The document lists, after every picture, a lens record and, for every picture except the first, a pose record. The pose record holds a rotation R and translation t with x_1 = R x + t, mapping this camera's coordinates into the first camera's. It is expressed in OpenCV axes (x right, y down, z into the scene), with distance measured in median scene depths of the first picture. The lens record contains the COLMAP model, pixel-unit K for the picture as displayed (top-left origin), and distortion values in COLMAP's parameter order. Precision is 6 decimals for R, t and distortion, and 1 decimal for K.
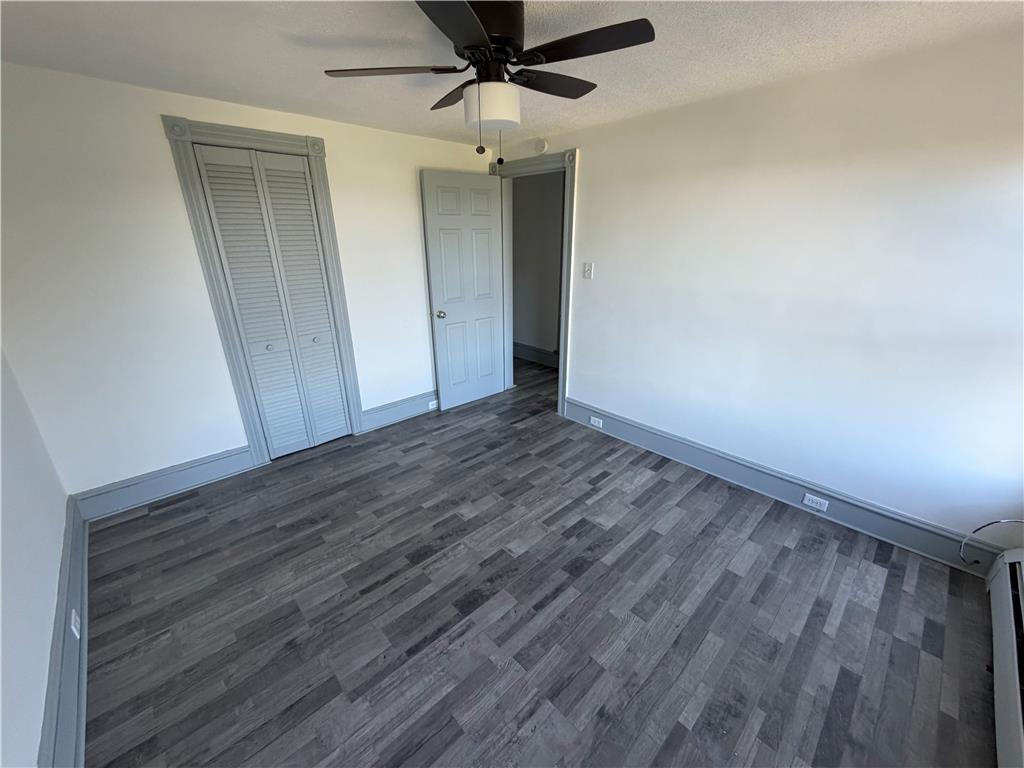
lens RADIAL K [[409.2, 0, 511.5], [0, 409.2, 390.2], [0, 0, 1]] dist [0.001367, -0.000732]
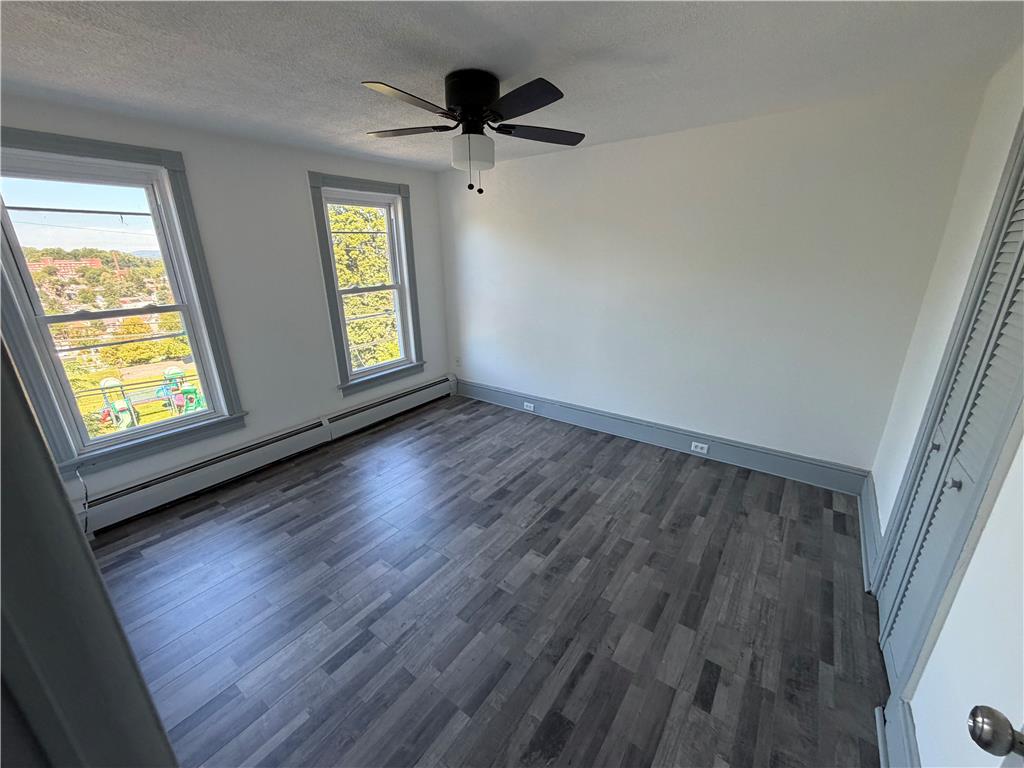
lens RADIAL K [[409.2, 0, 508.3], [0, 409.2, 390.7], [0, 0, 1]] dist [0.001367, -0.000732]
pose [[-0.985178, 0.071546, -0.155901, 0.059640], [-0.045524, 0.767218, 0.639769, -0.556854], [0.165383, 0.637384, -0.752589, 1.456074]]
